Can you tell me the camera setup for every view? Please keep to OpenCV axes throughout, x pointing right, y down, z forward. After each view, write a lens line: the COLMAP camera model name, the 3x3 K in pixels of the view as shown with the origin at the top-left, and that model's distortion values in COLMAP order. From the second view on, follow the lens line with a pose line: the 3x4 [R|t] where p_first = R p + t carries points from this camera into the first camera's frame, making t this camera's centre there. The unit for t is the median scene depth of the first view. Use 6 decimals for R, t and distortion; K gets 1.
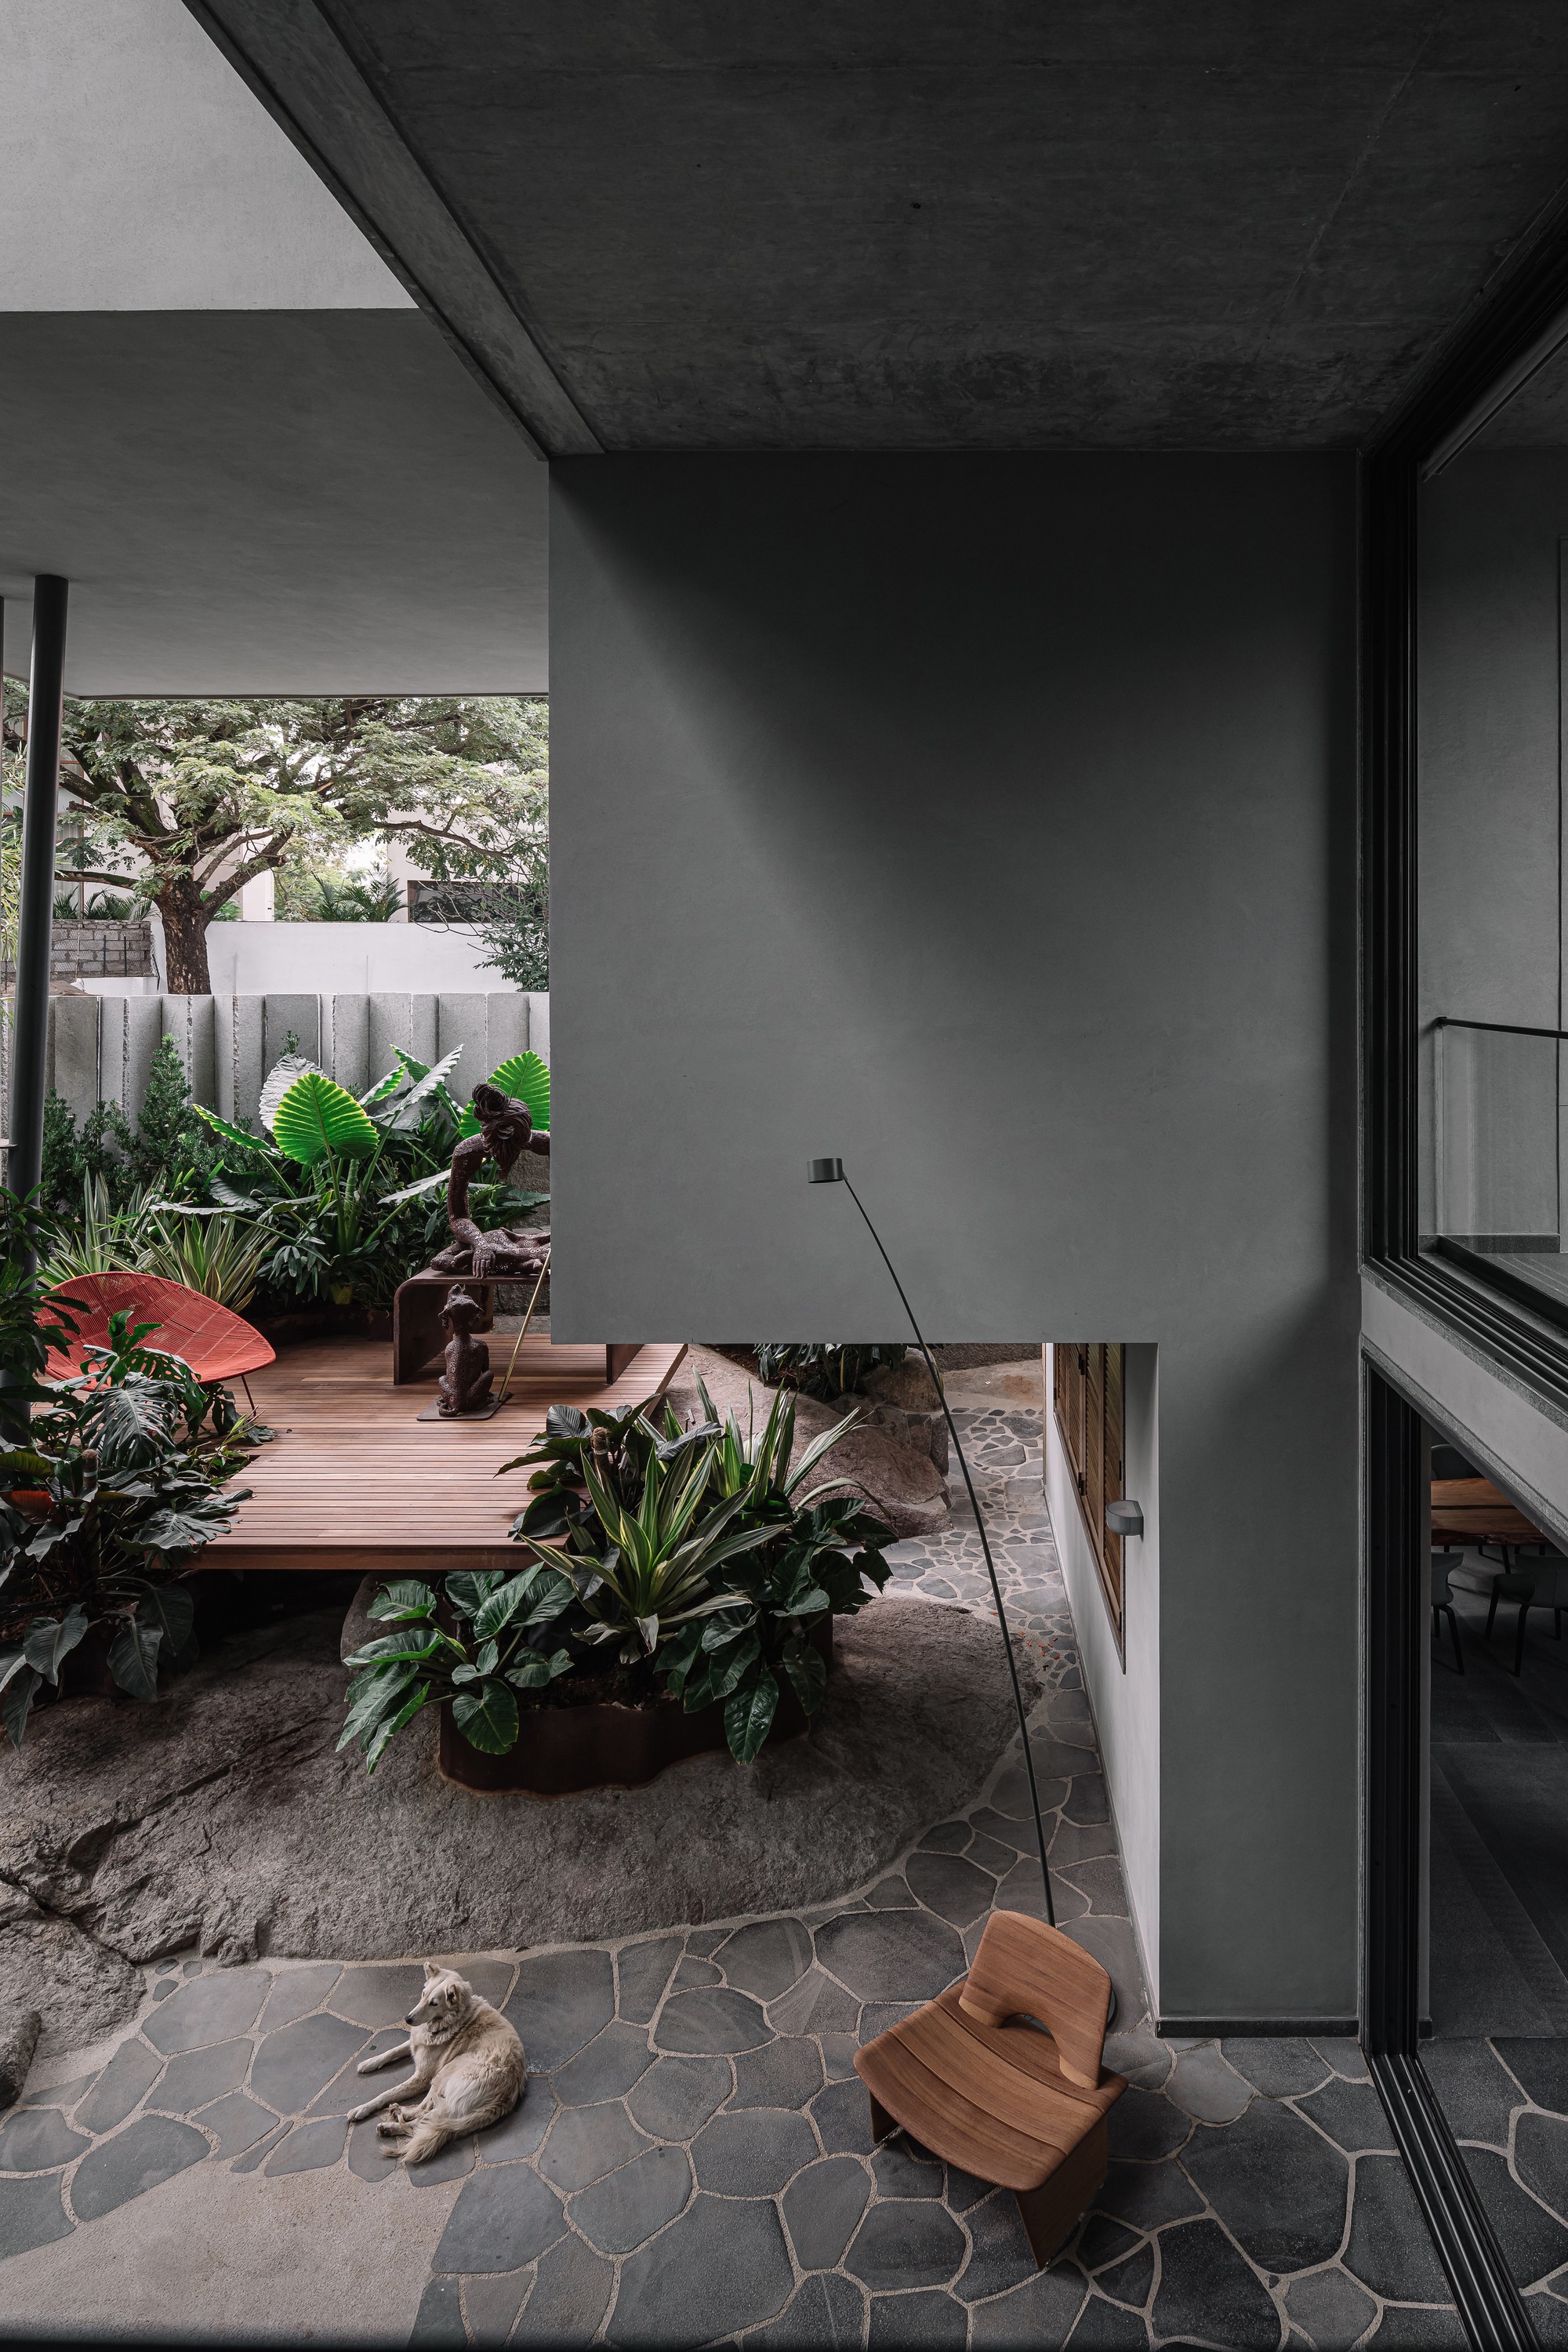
lens RADIAL K [[1283.2, 0, 825.0], [0, 1283.2, 970.1], [0, 0, 1]] dist [-0.005381, -0.006108]
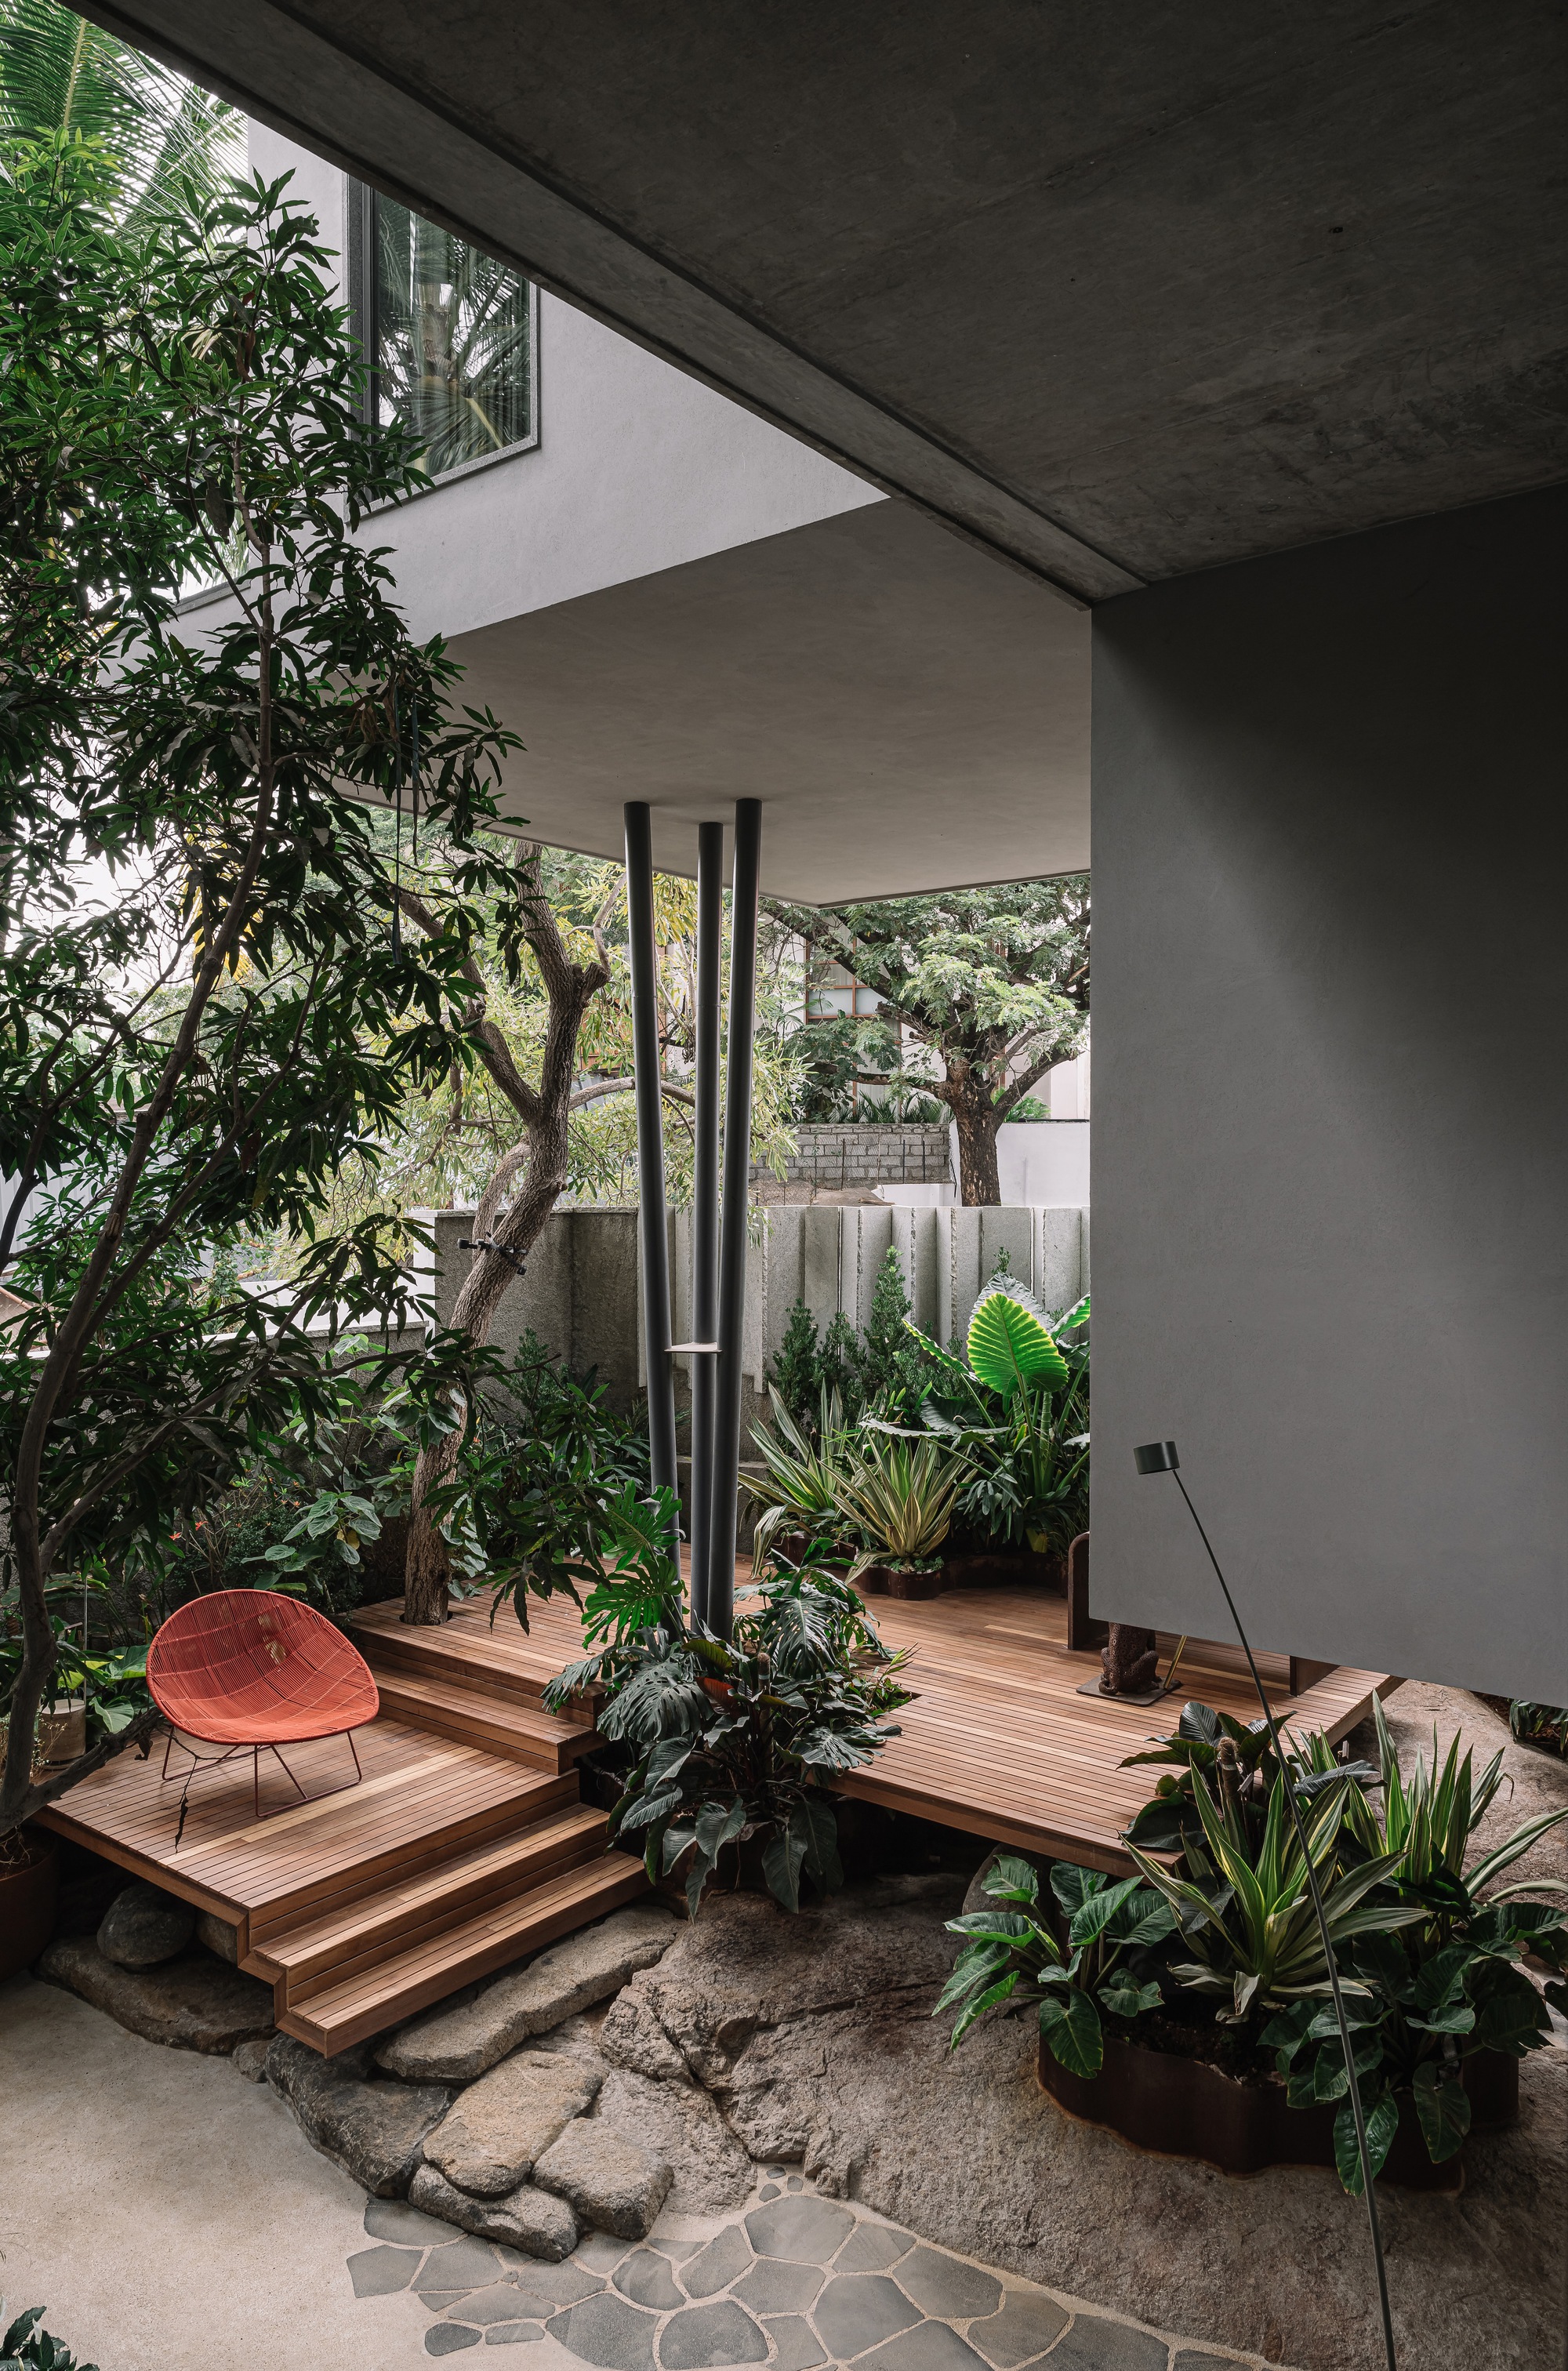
lens RADIAL K [[1590.0, 0, 782.1], [0, 1590.0, 1182.4], [0, 0, 1]] dist [0.004057, -0.008206]
pose [[0.787110, 0.004233, -0.616799, 0.244138], [0.000926, 0.999967, 0.008044, -0.012962], [0.616813, -0.006903, 0.787080, 0.011431]]
